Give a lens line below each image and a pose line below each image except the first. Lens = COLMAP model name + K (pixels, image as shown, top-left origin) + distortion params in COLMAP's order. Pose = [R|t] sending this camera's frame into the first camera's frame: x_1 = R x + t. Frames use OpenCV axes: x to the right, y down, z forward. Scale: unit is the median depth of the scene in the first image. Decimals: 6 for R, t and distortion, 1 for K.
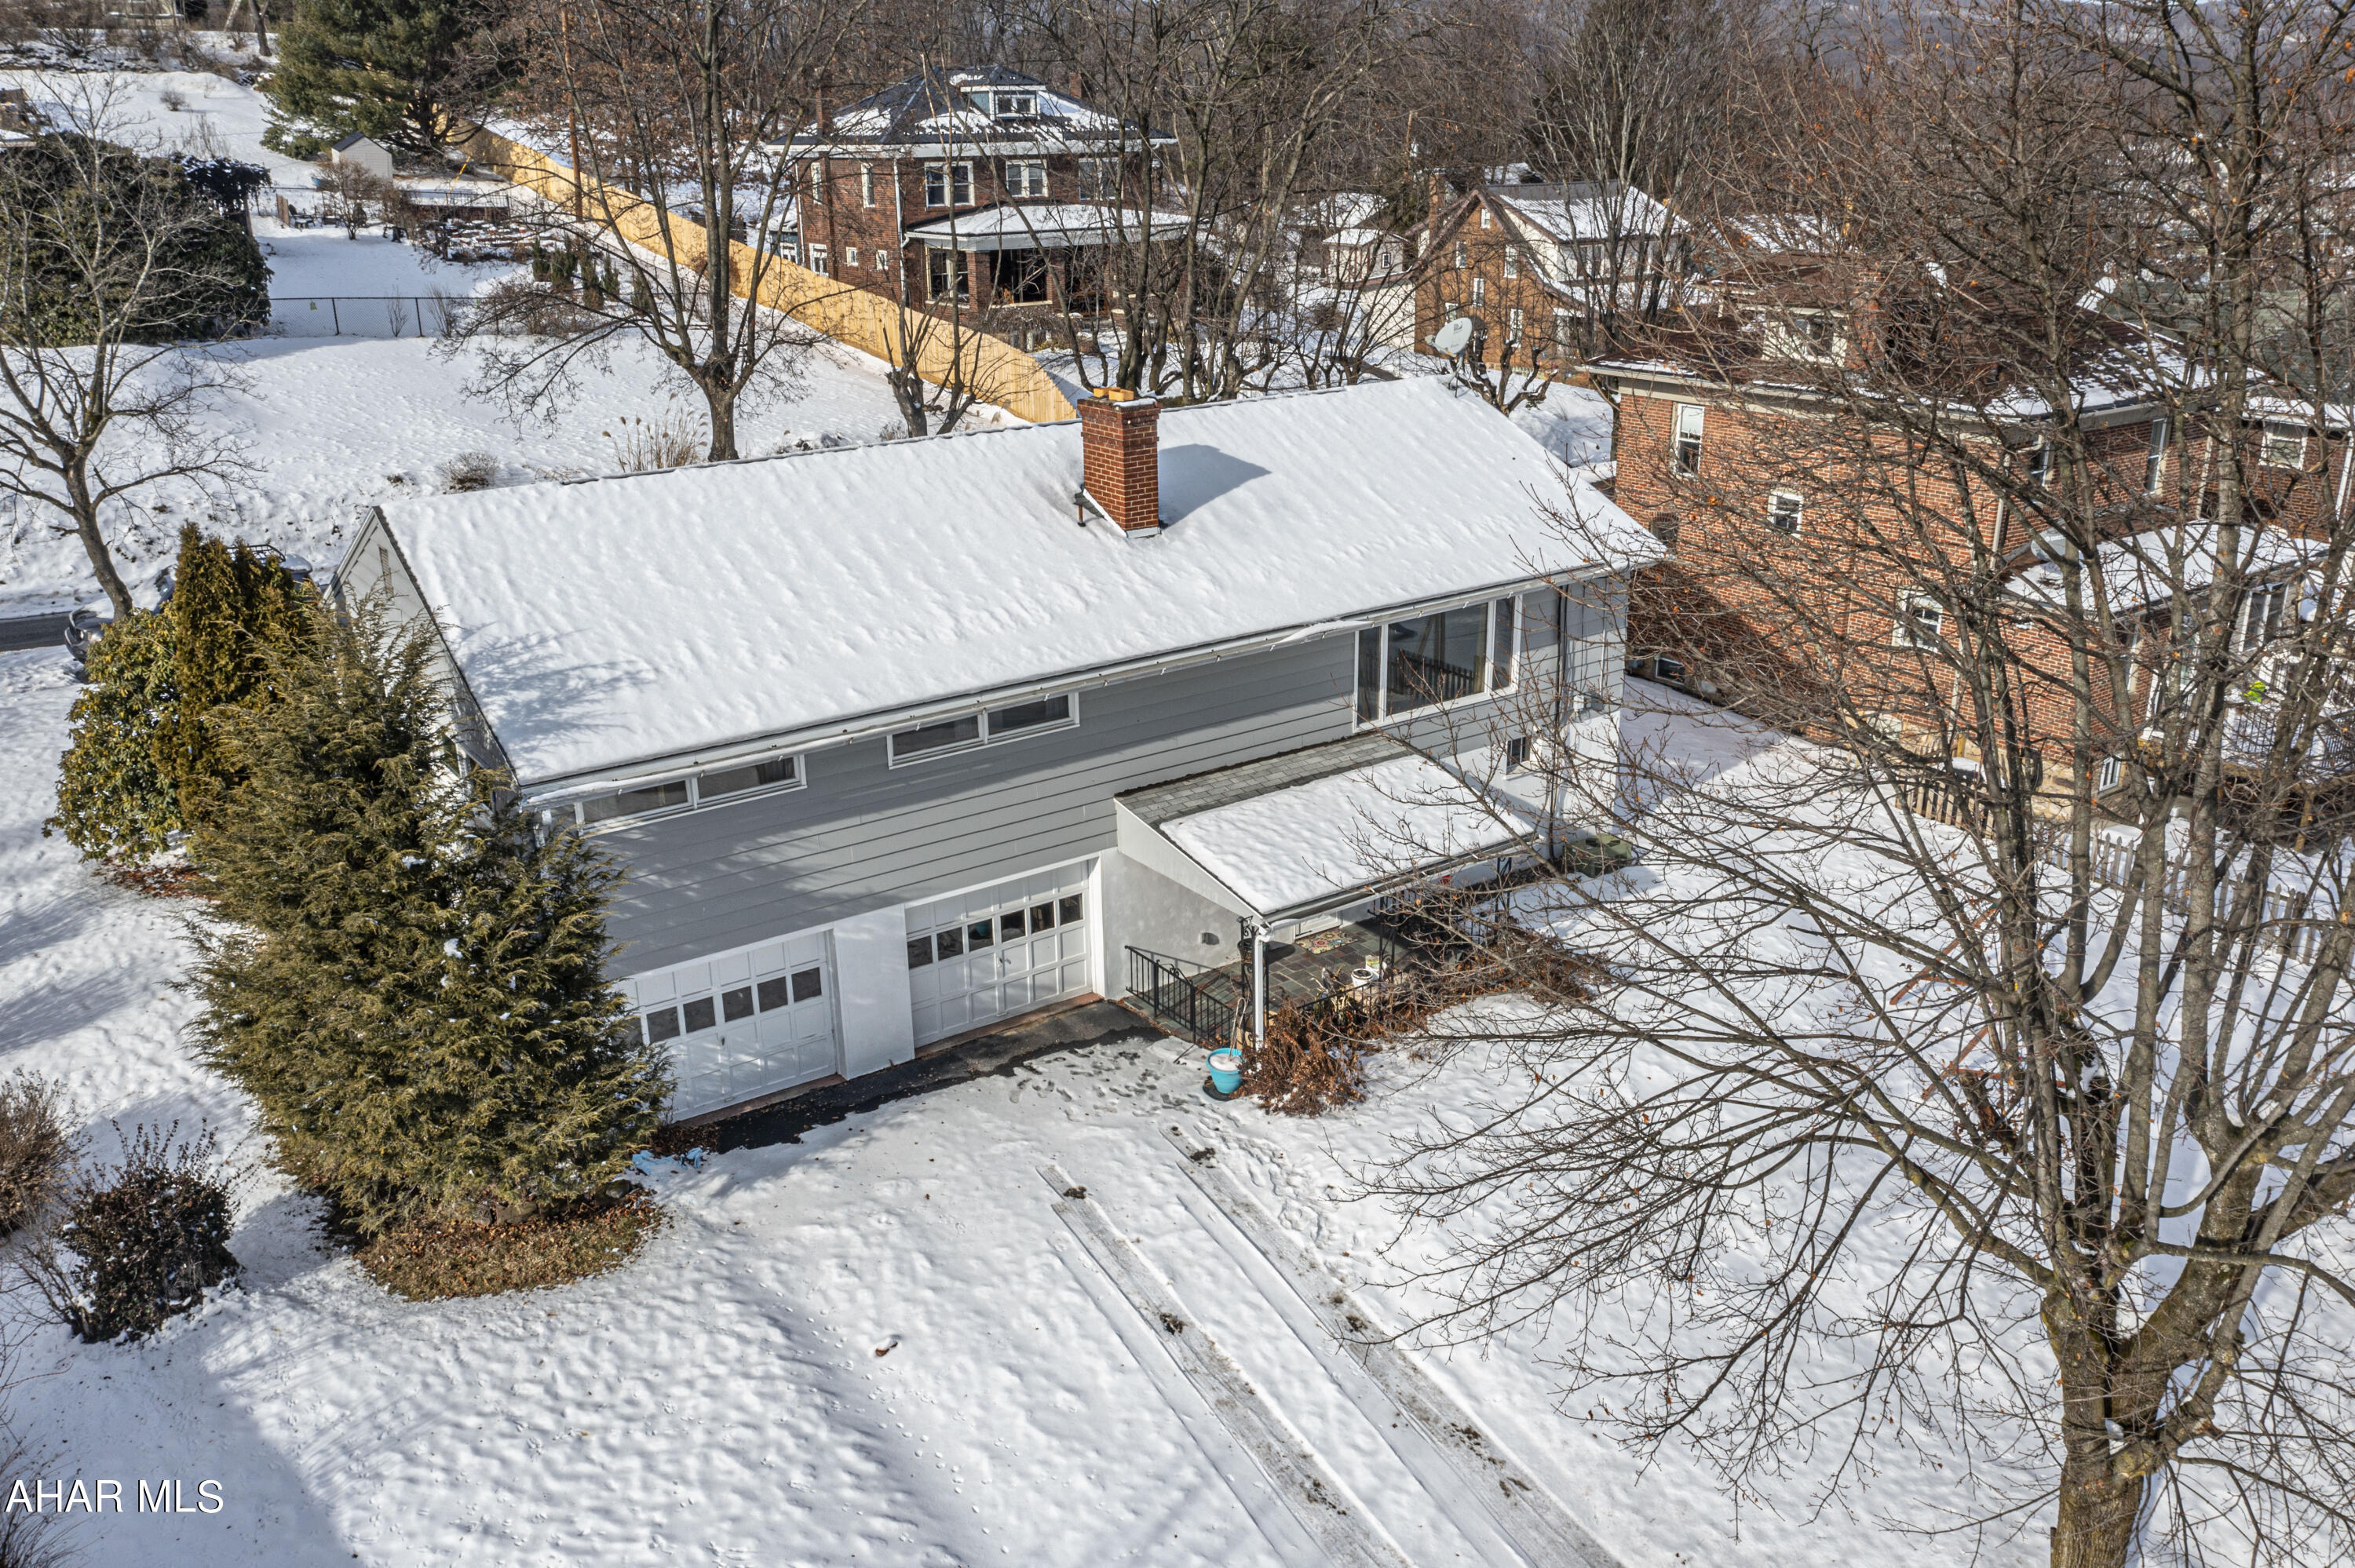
lens RADIAL K [[1868.8, 0, 1174.8], [0, 1868.8, 791.6], [0, 0, 1]] dist [-0.043843, -0.003387]
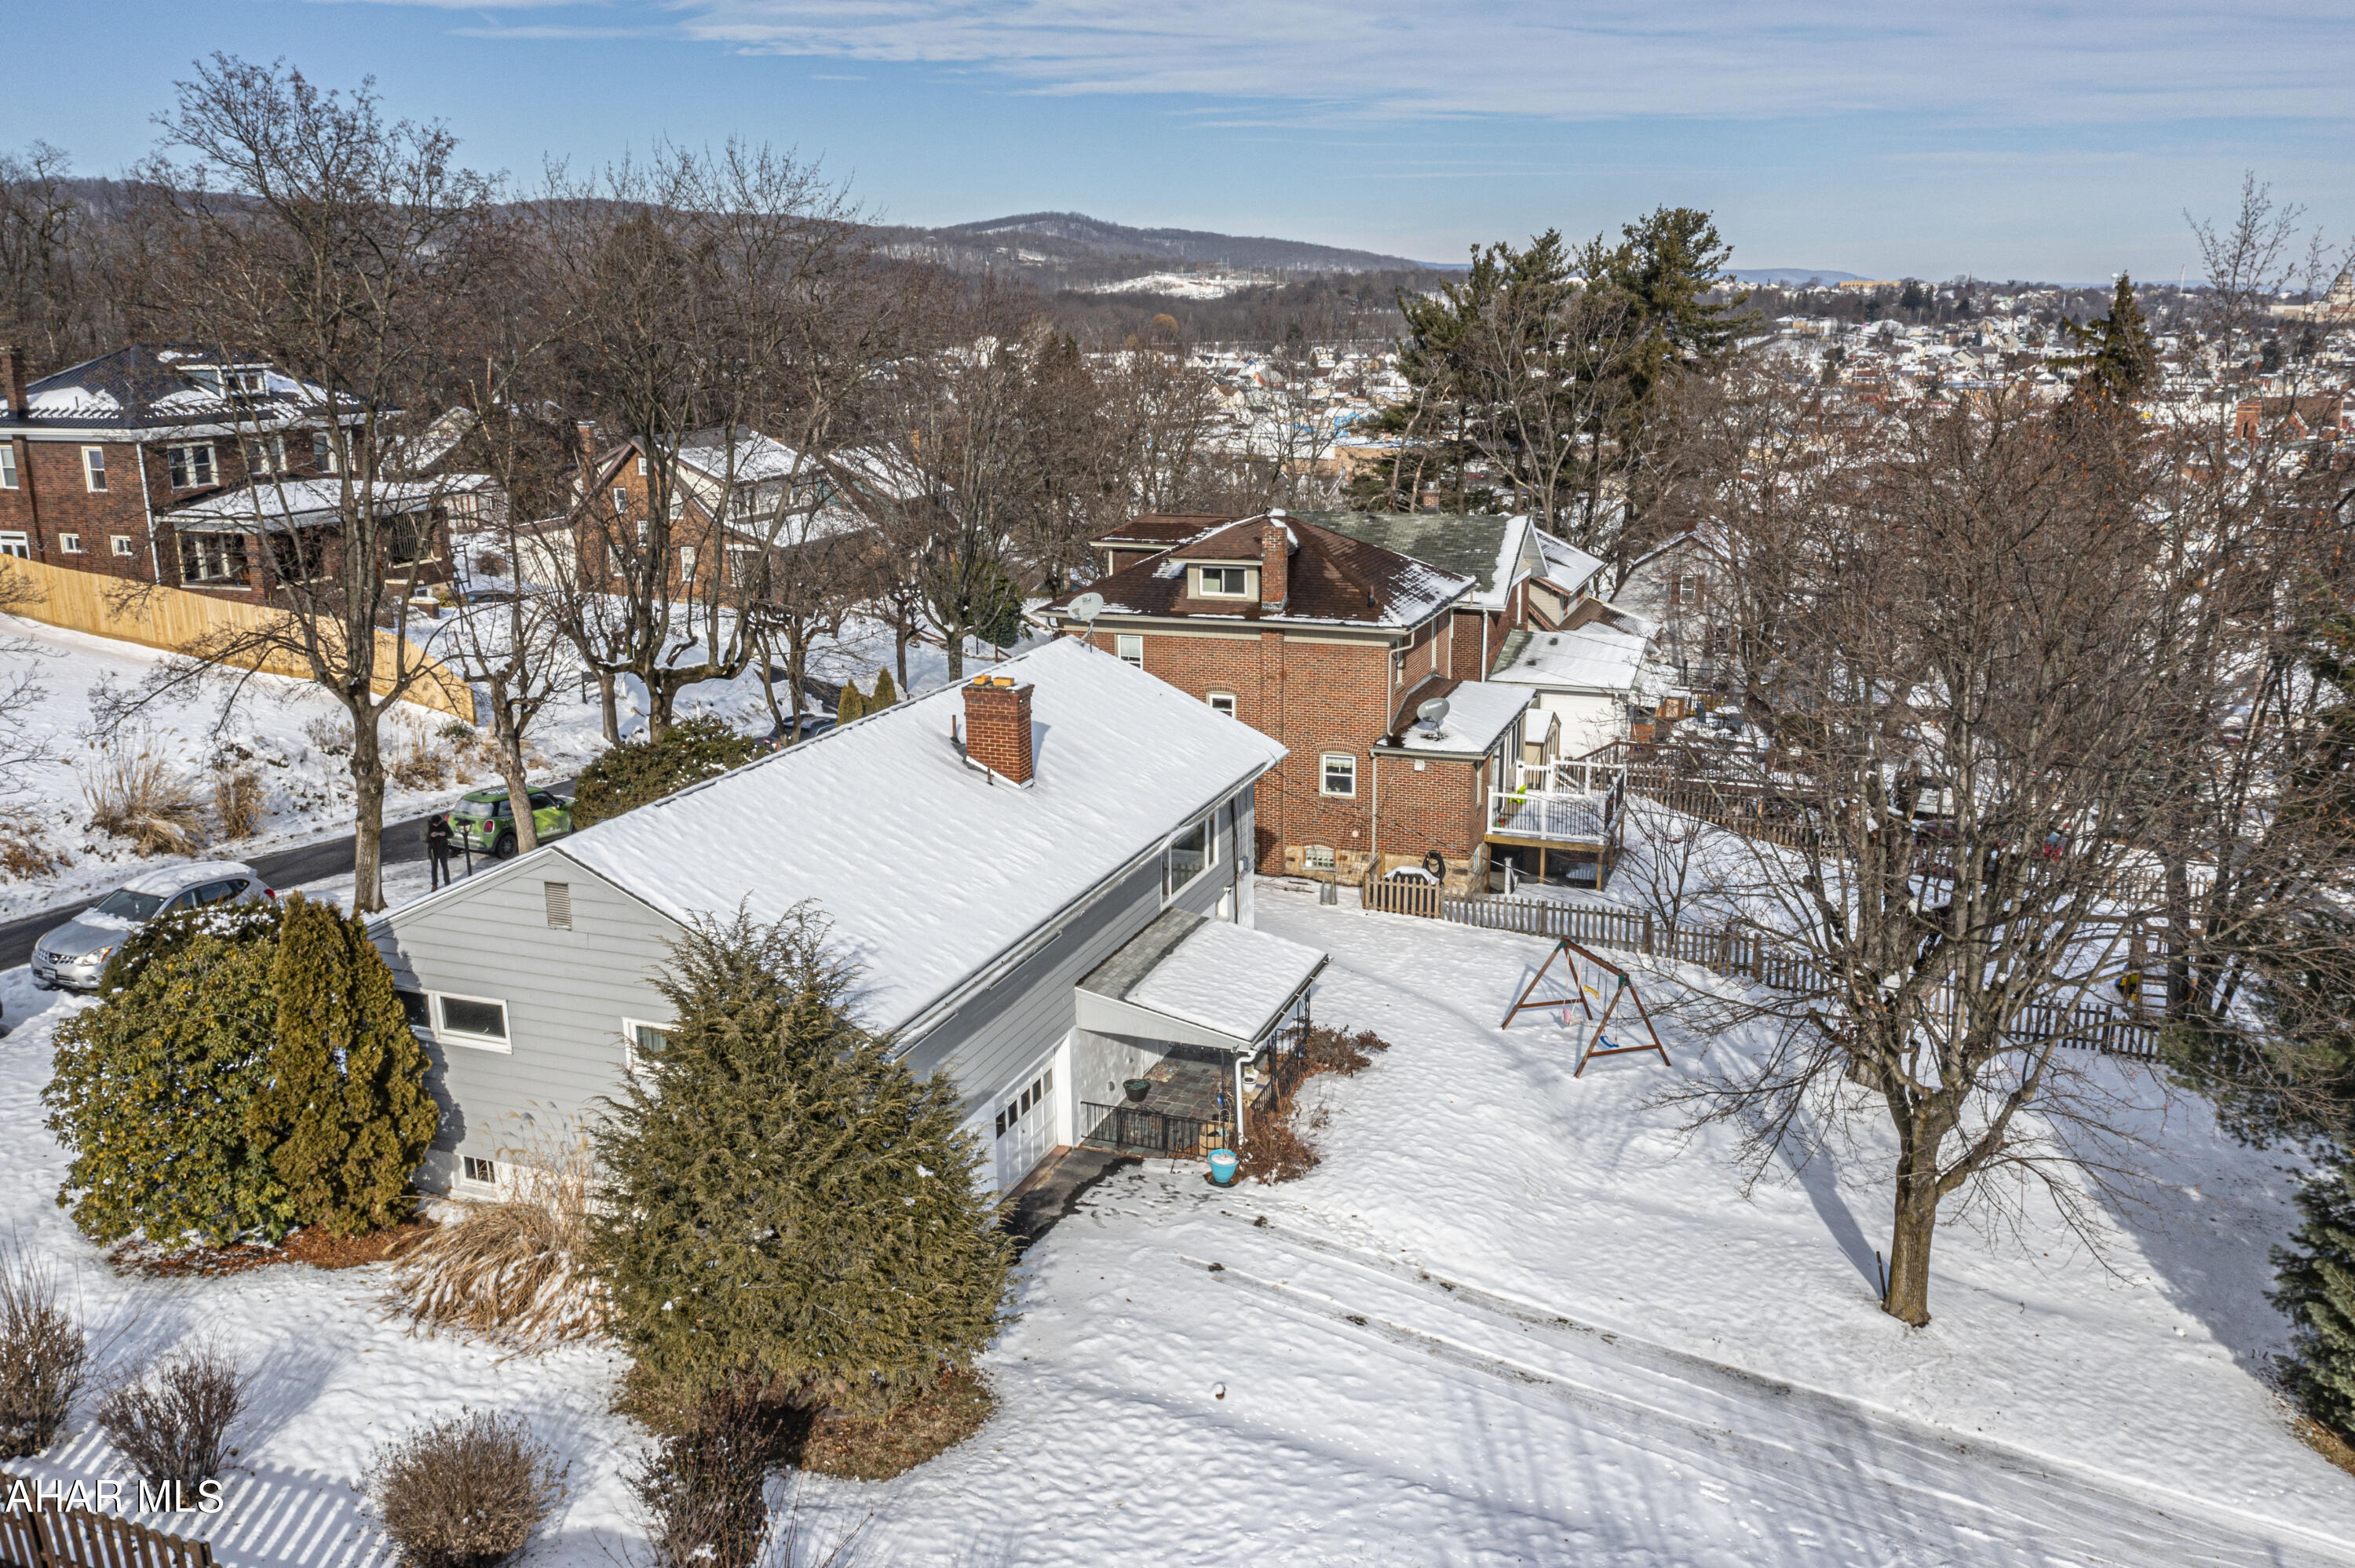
lens RADIAL K [[1868.8, 0, 1182.3], [0, 1868.8, 776.7], [0, 0, 1]] dist [-0.043843, -0.003387]
pose [[0.820664, -0.127619, 0.556978, -0.260452], [0.186811, 0.981099, -0.050454, -0.023293], [-0.540012, 0.145455, 0.828993, -0.052117]]
